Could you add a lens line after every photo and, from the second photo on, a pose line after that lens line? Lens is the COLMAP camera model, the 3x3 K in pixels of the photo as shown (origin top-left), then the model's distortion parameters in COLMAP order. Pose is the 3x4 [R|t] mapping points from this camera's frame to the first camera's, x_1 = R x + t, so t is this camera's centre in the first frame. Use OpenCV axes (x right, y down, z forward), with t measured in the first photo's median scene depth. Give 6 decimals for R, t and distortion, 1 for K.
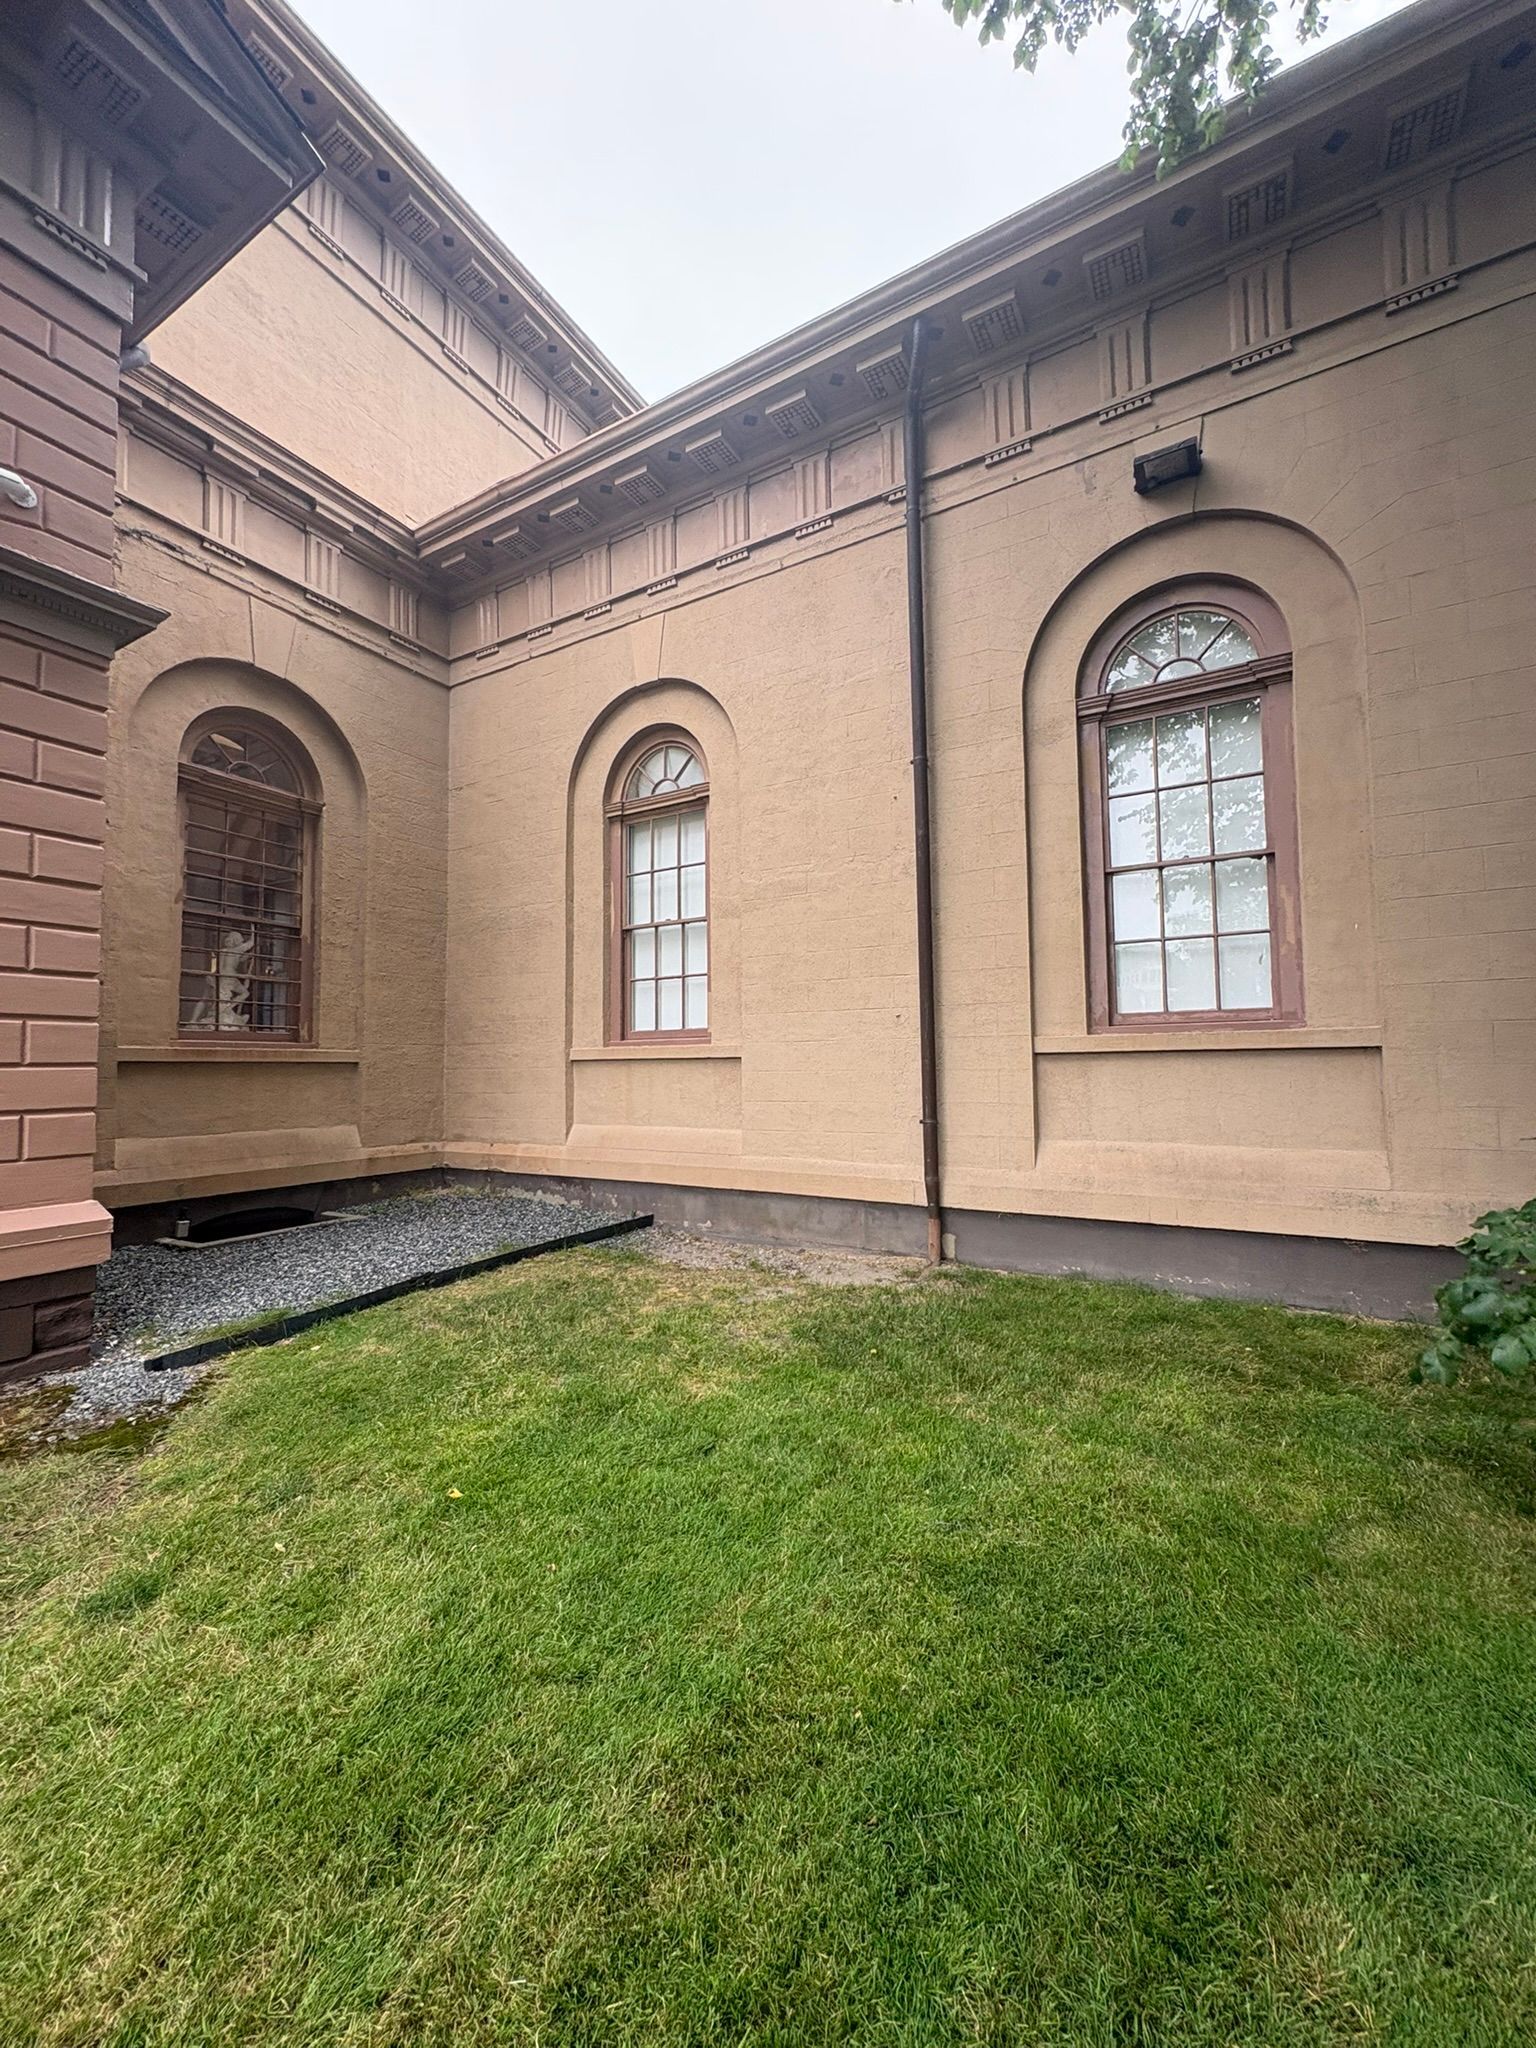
lens RADIAL K [[820.9, 0, 773.3], [0, 820.9, 1023.6], [0, 0, 1]] dist [-0.001687, 0.000174]
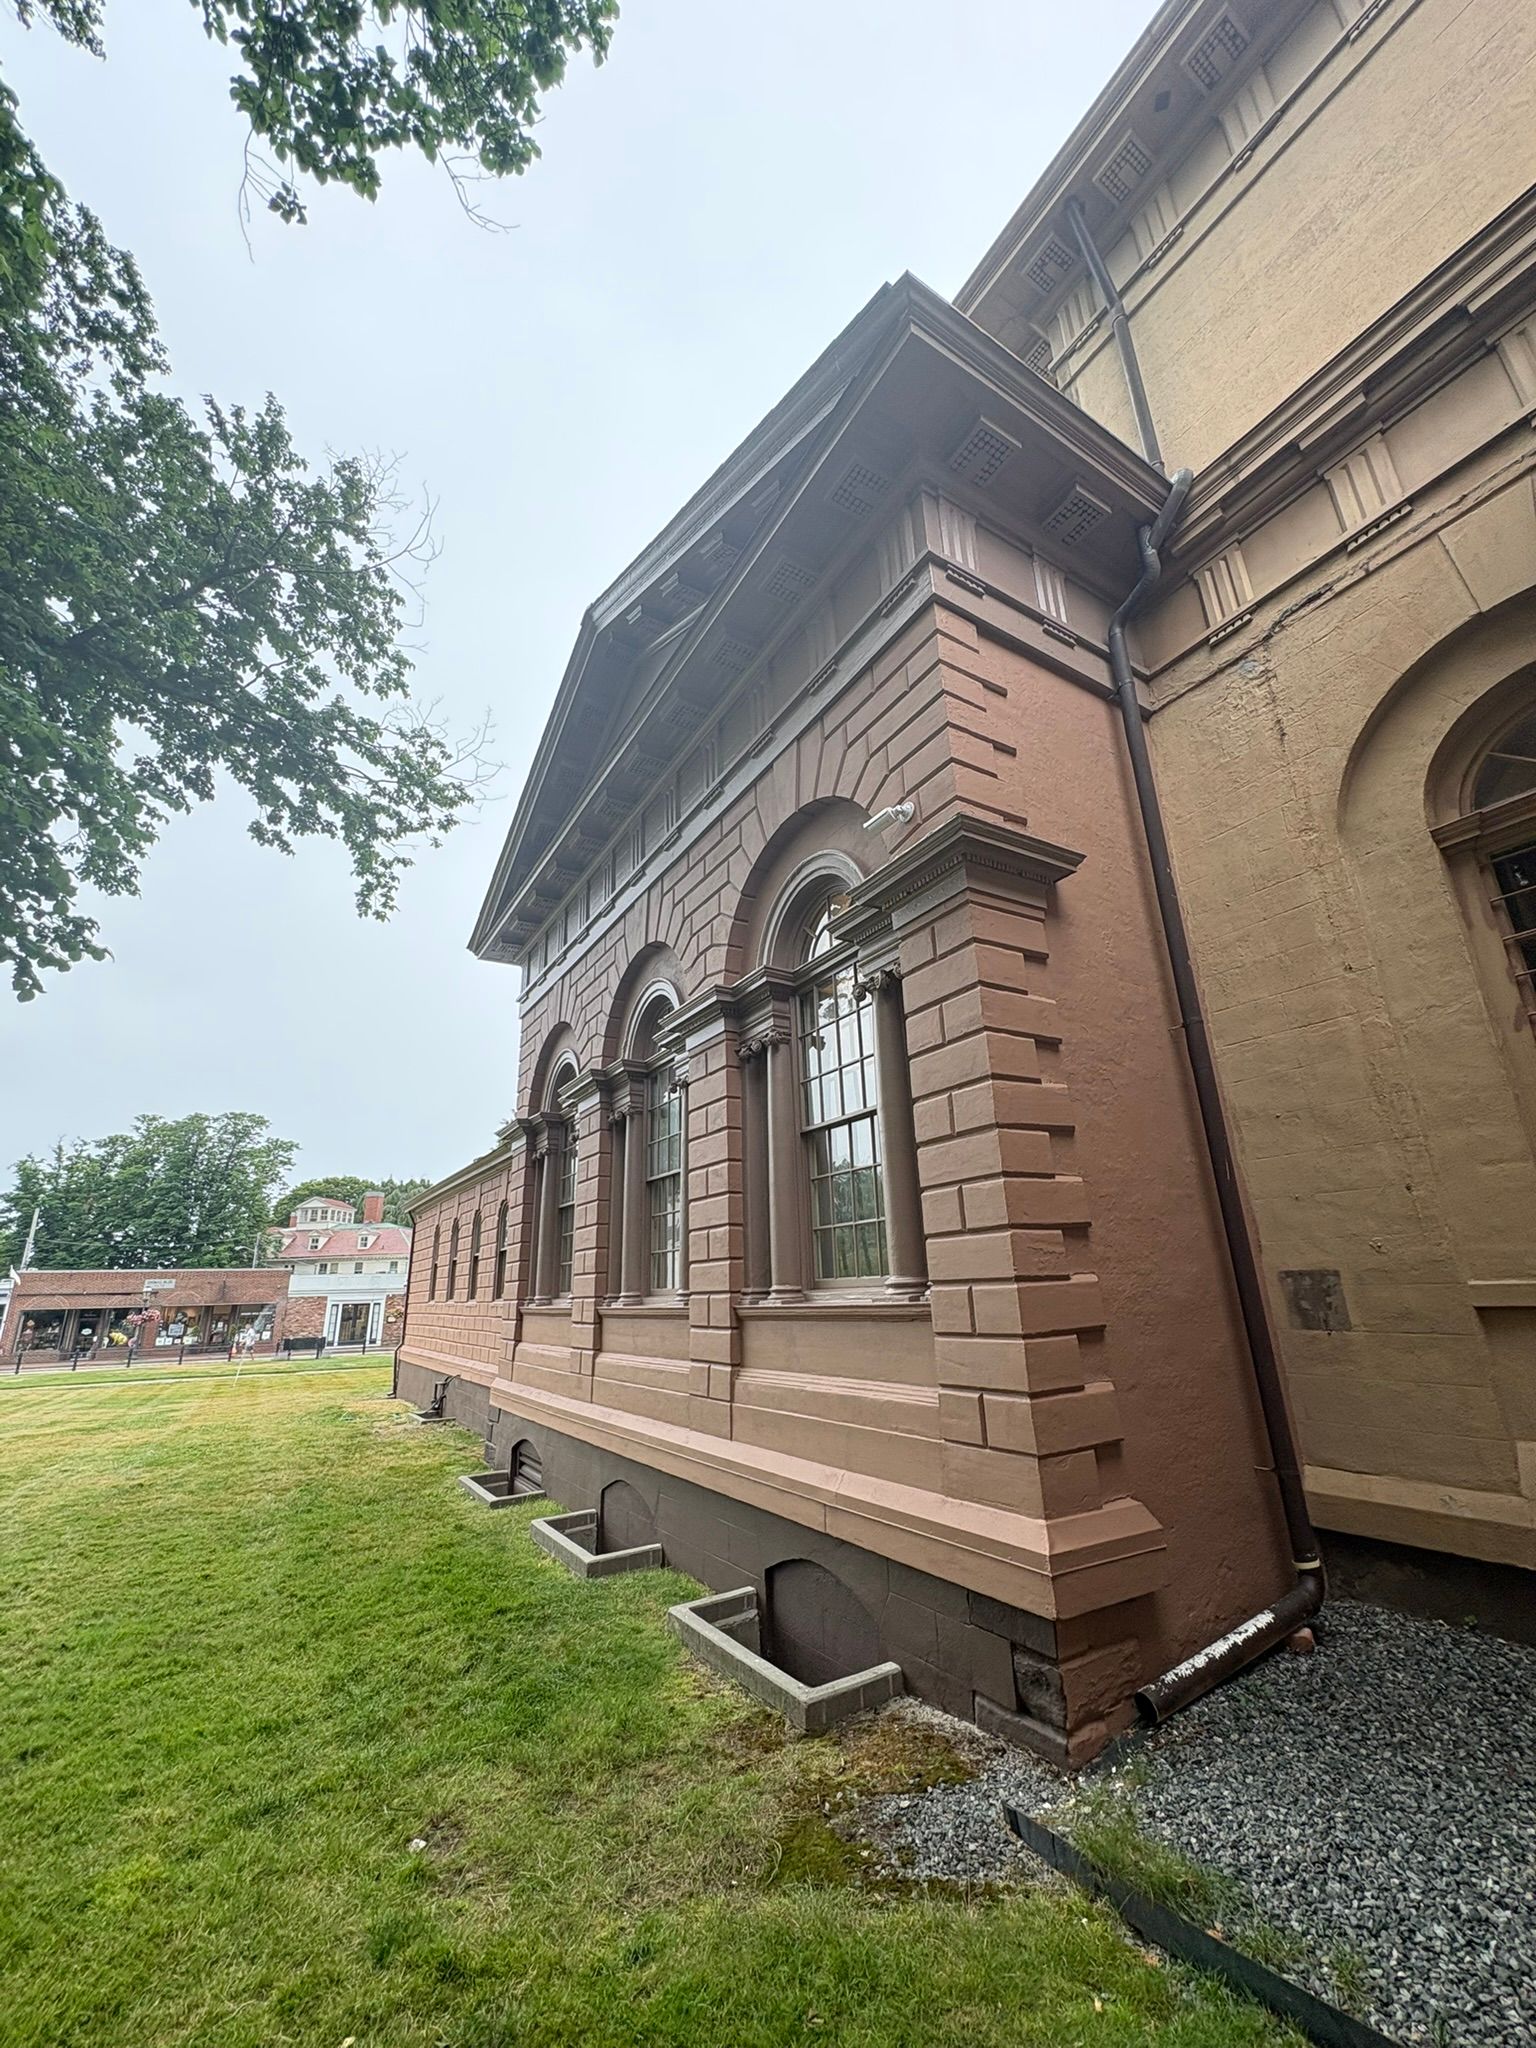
lens RADIAL K [[820.9, 0, 773.3], [0, 820.9, 1023.6], [0, 0, 1]] dist [-0.001687, 0.000174]
pose [[-0.473844, -0.253446, -0.843349, 0.074549], [0.081511, 0.940954, -0.328576, 0.004354], [0.876828, -0.224436, -0.425207, 1.218731]]
